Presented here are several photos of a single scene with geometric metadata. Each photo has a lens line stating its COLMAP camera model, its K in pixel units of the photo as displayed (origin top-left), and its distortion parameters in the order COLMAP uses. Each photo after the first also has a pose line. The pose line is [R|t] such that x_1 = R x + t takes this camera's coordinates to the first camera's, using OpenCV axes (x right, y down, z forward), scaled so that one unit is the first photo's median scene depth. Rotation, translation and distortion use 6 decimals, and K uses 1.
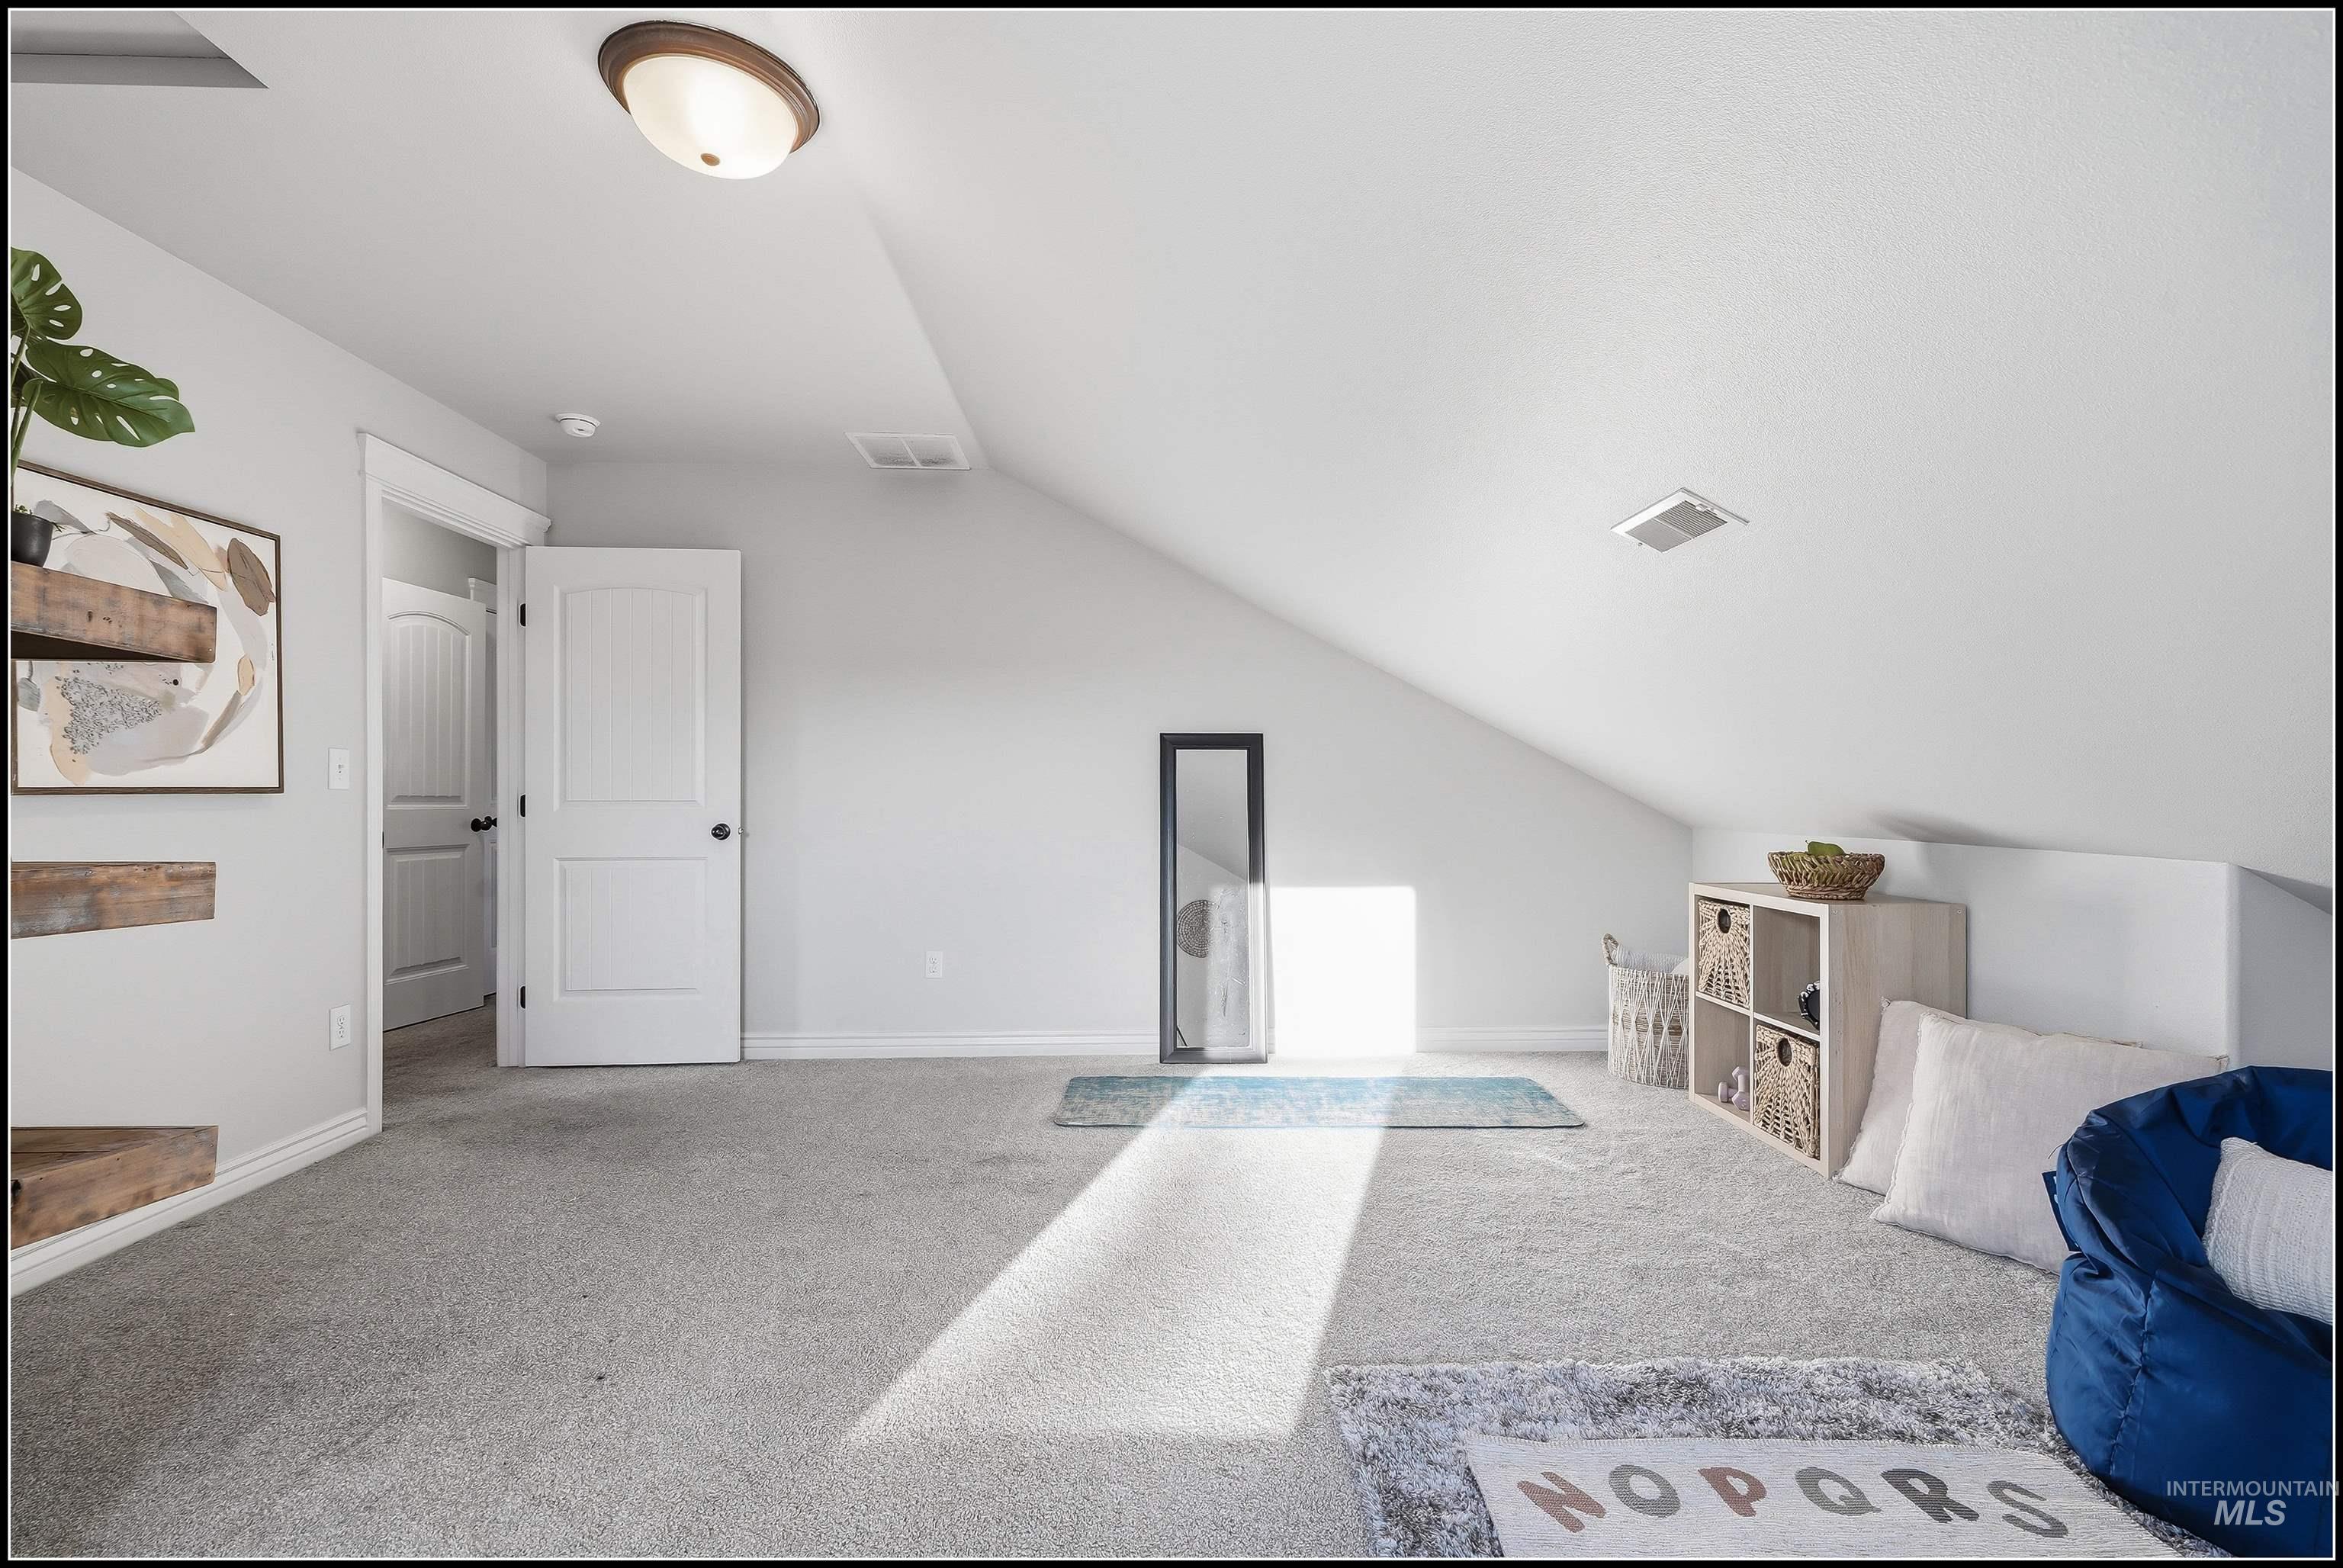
lens RADIAL K [[1064.6, 0, 1179.2], [0, 1064.6, 784.7], [0, 0, 1]] dist [0.000698, -0.000303]
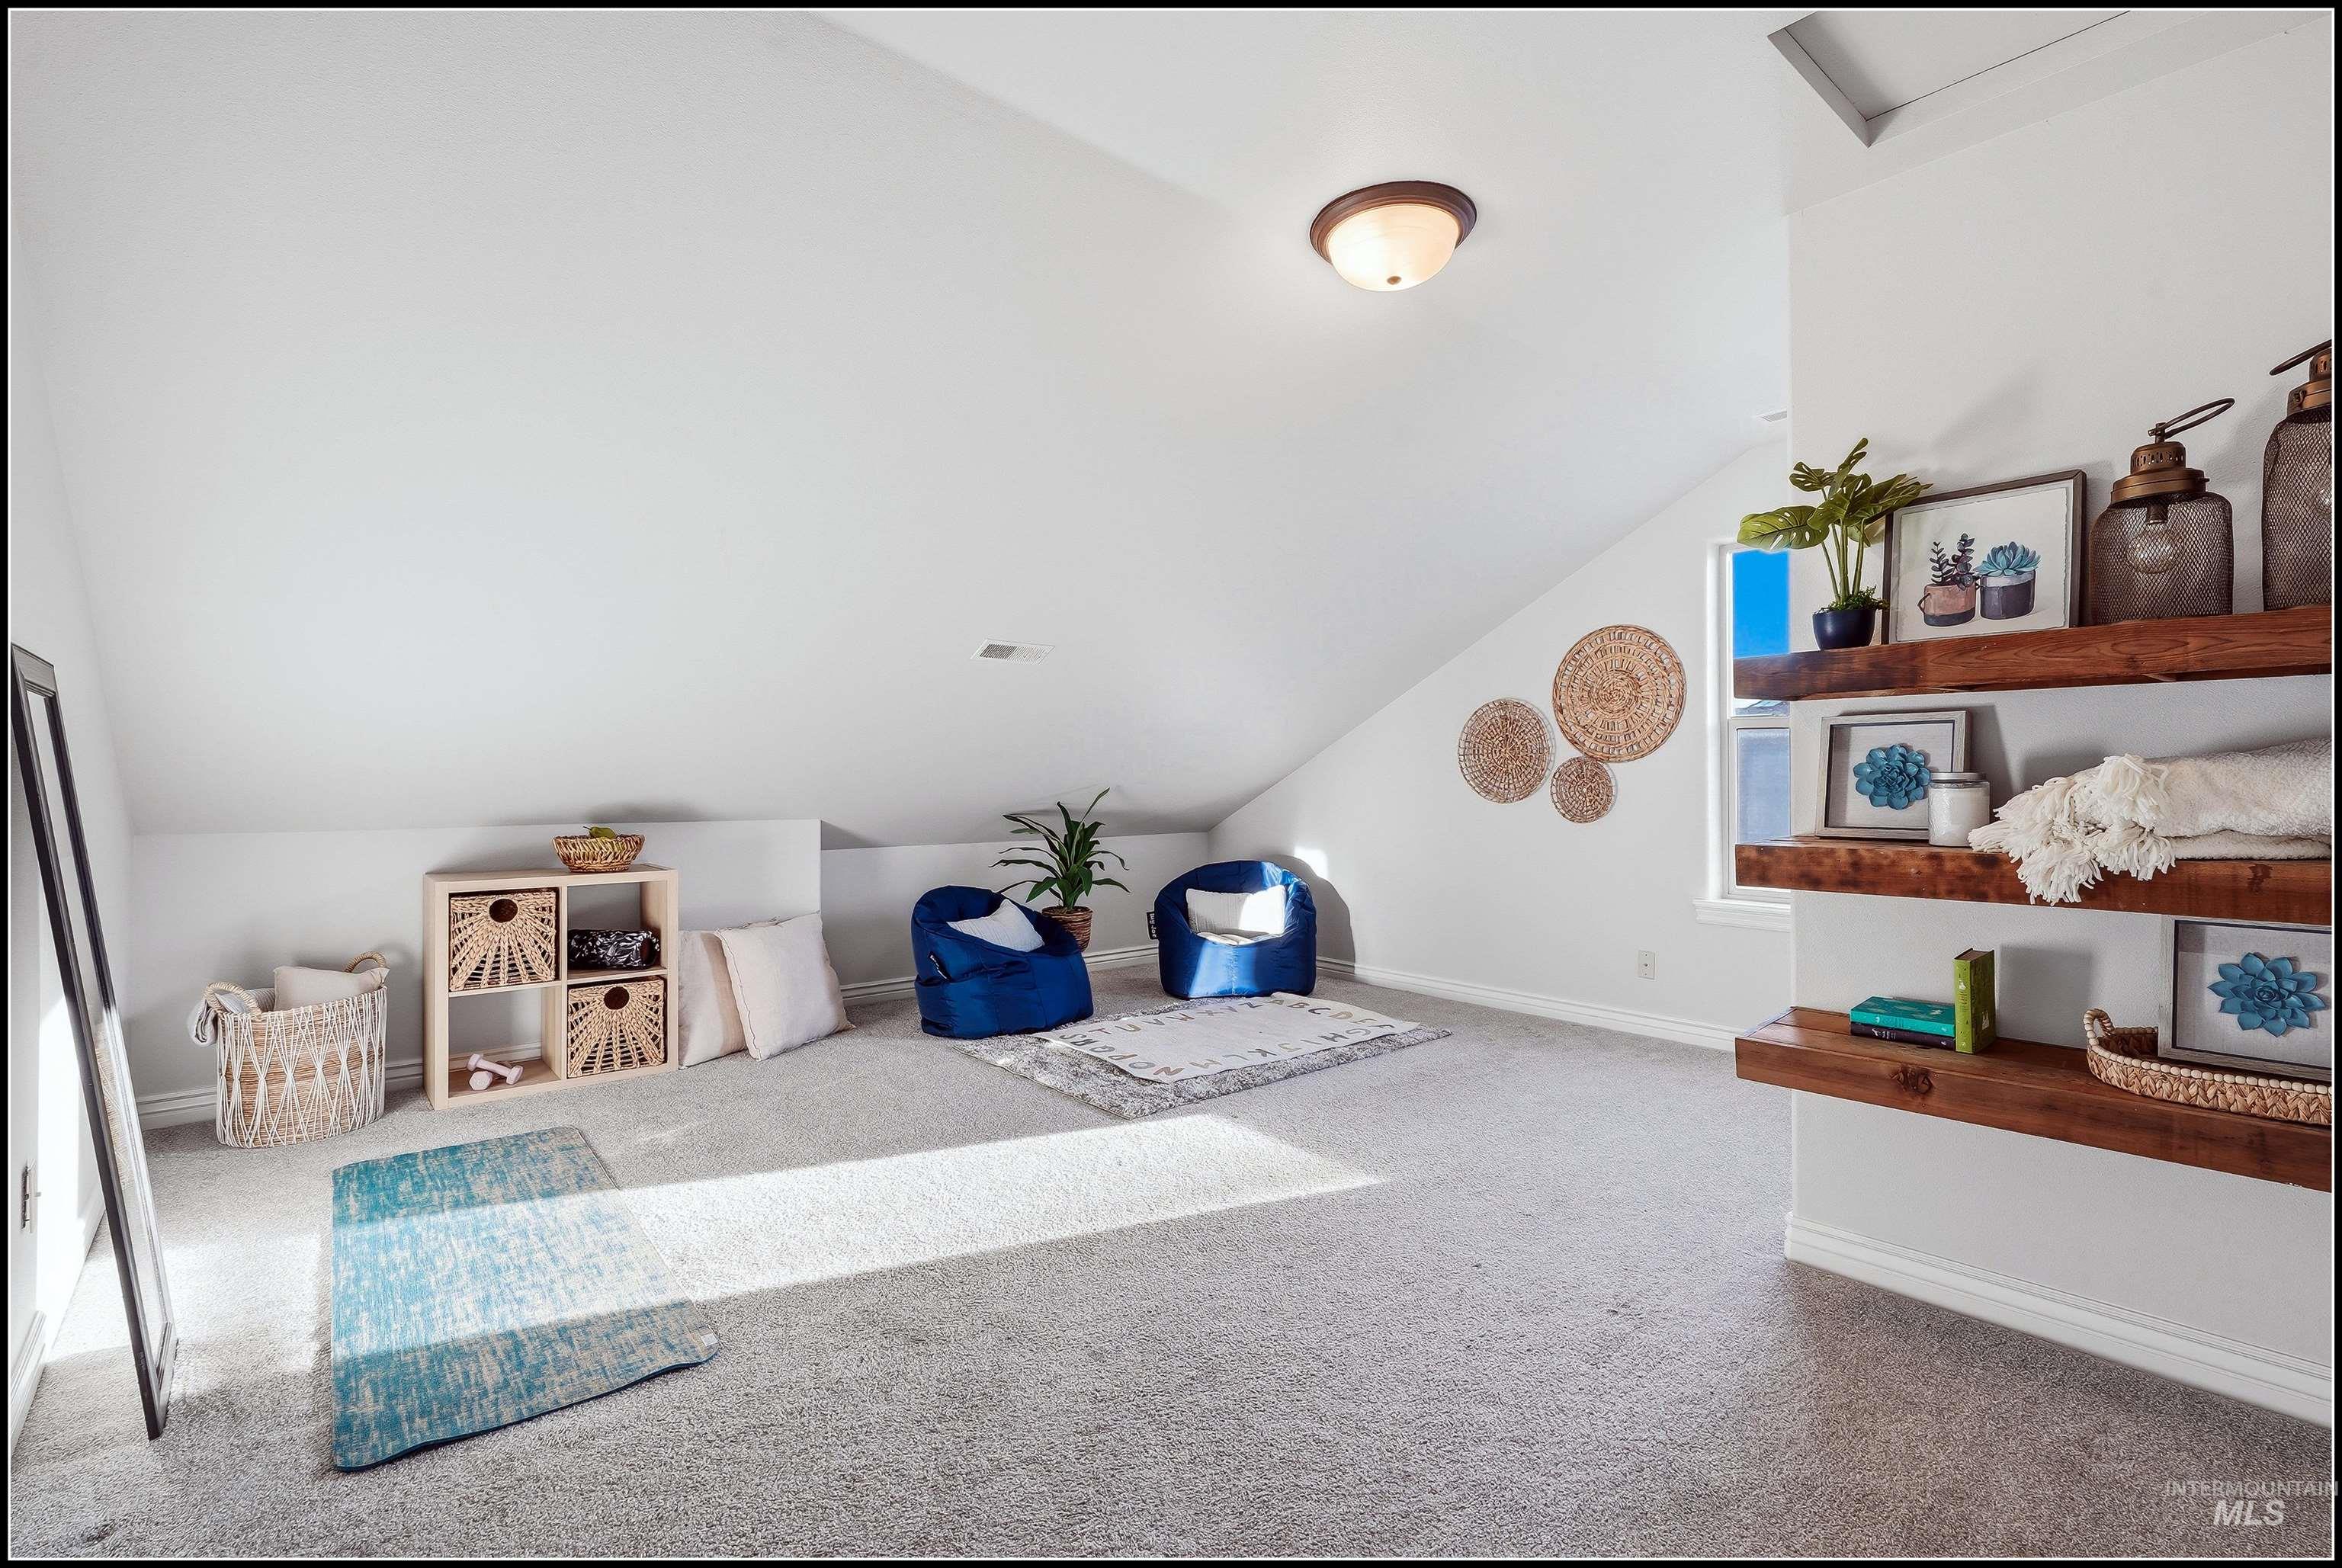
lens RADIAL K [[1052.1, 0, 1166.0], [0, 1052.1, 771.8], [0, 0, 1]] dist [0.000094, -0.000023]
pose [[-0.609550, 0.005327, 0.792730, -0.847933], [-0.005449, 0.999926, -0.010910, -0.000025], [-0.792729, -0.010970, -0.609476, 1.350011]]
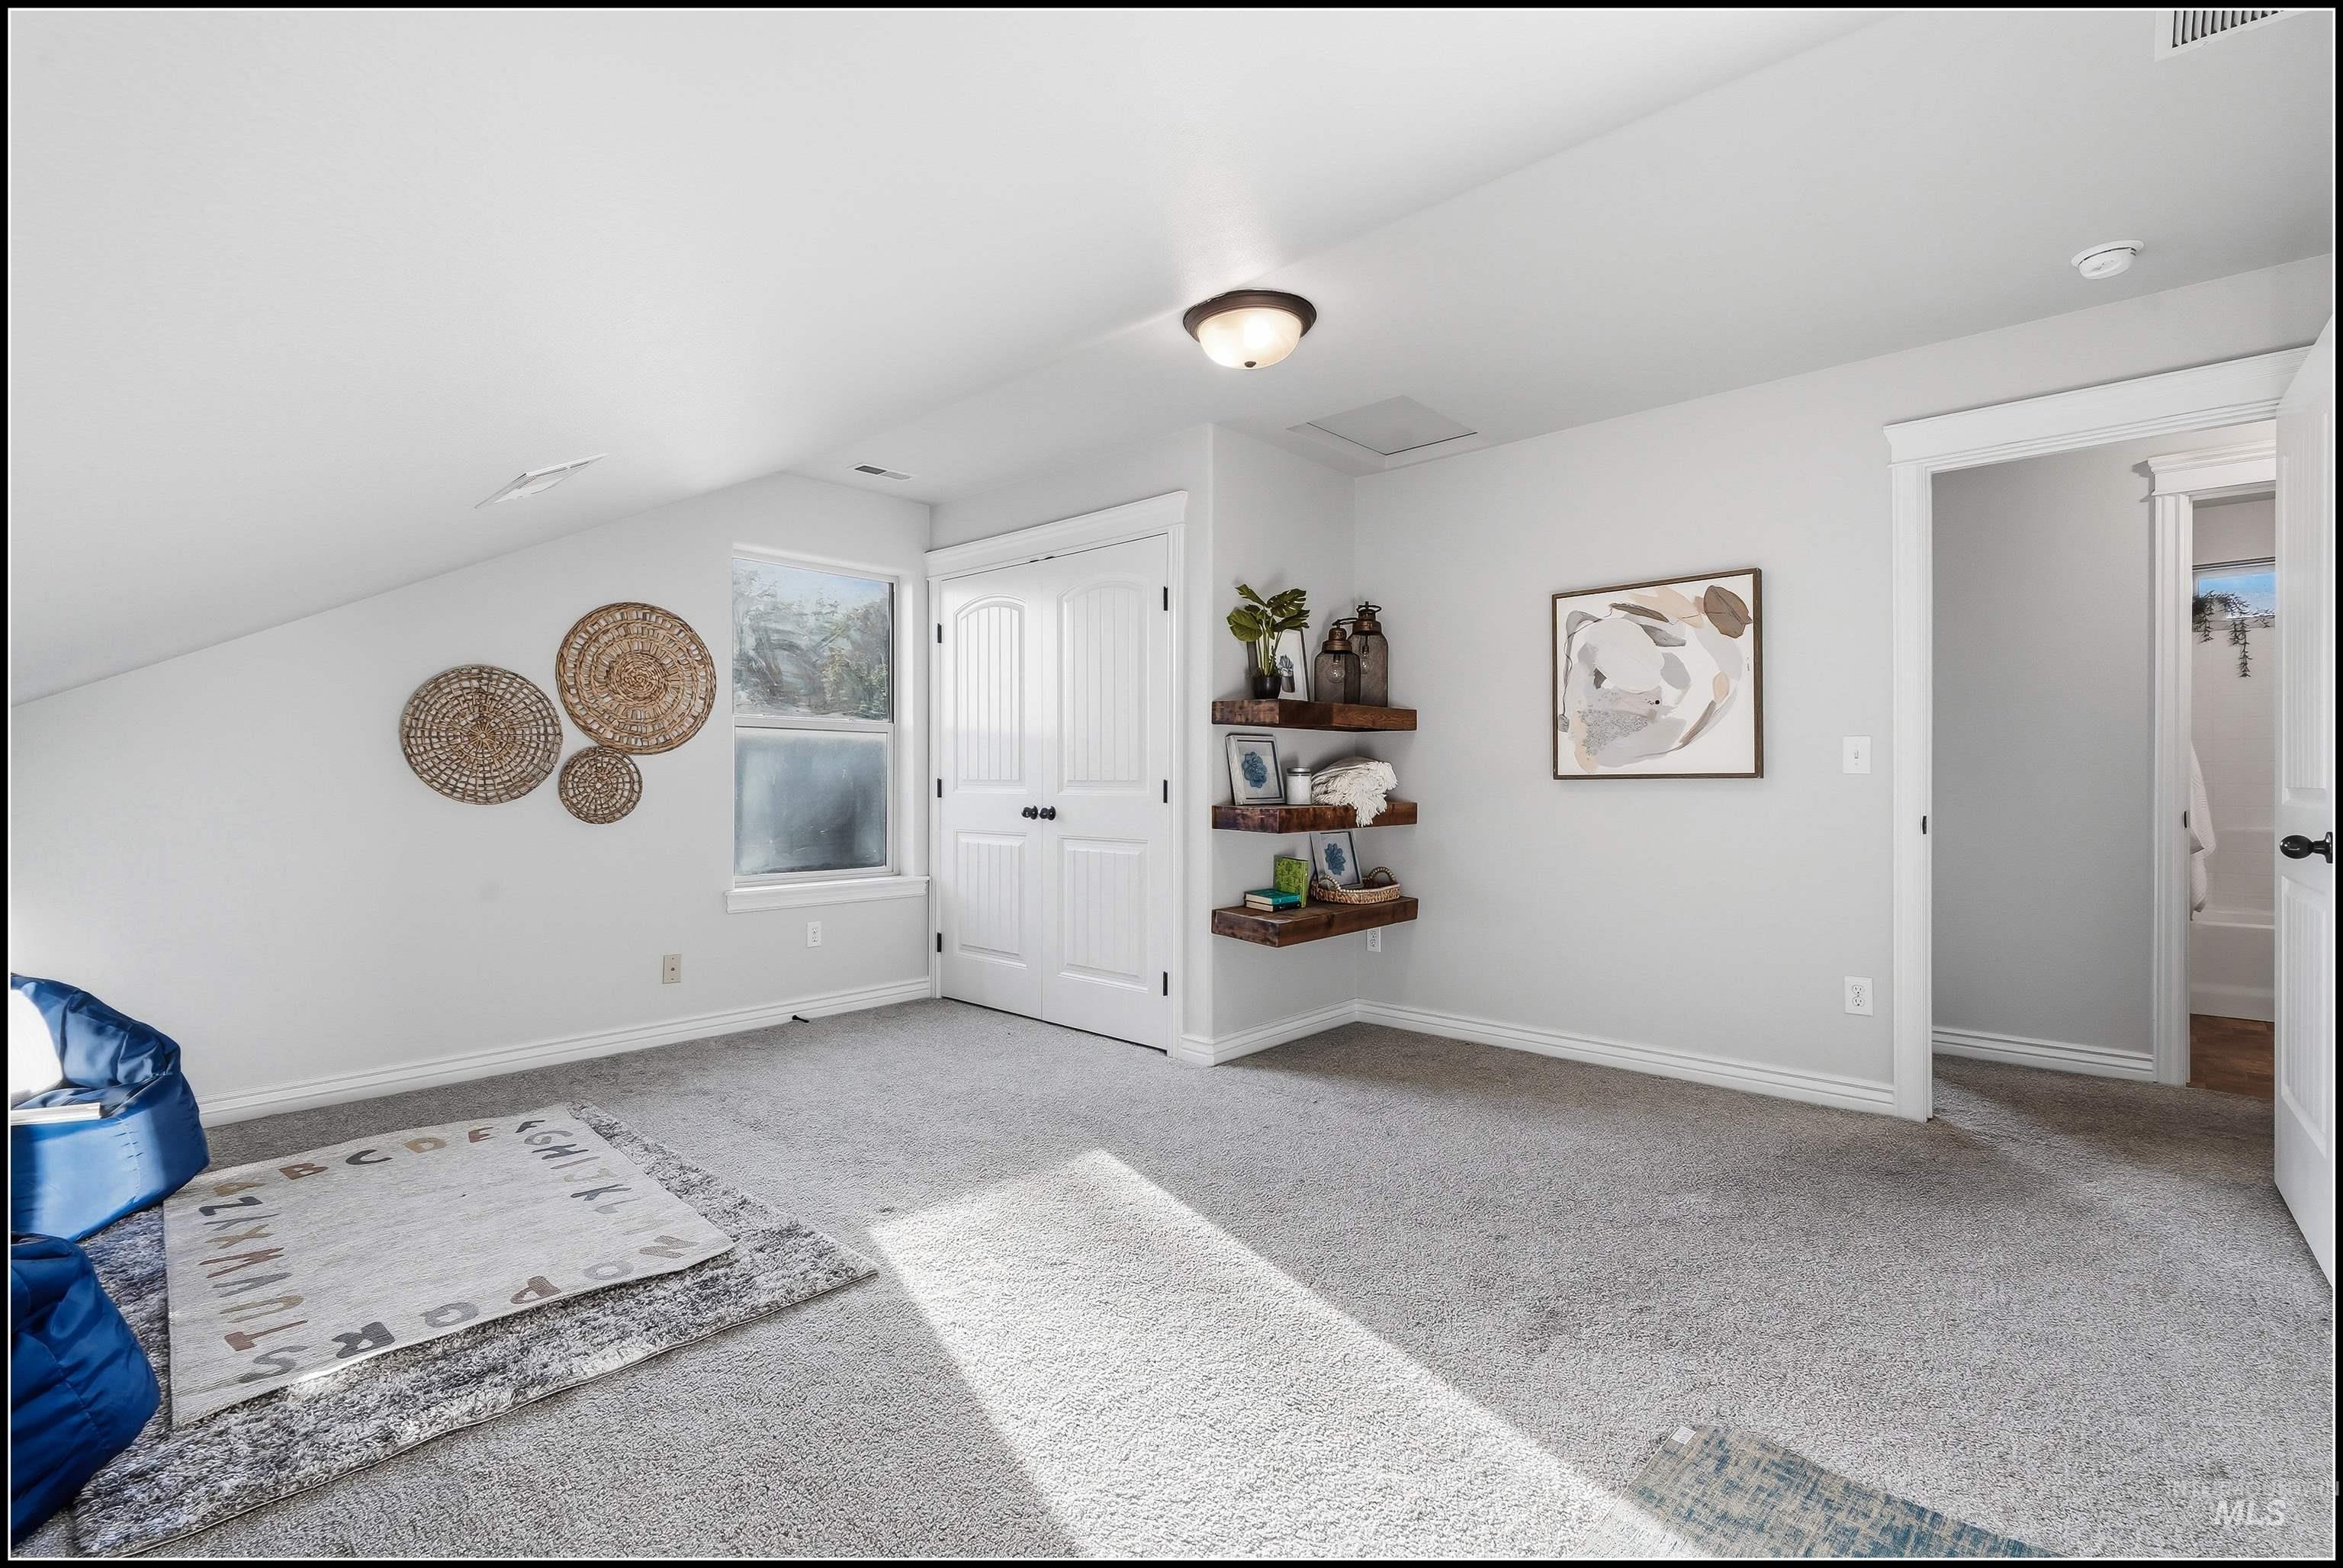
lens RADIAL K [[1052.5, 0, 1166.5], [0, 1052.5, 771.8], [0, 0, 1]] dist [0.000094, -0.000023]
pose [[-0.710459, -0.006625, -0.703708, 0.491689], [0.006406, 0.999853, -0.015880, 0.016122], [0.703710, -0.015790, -0.710312, 1.376239]]
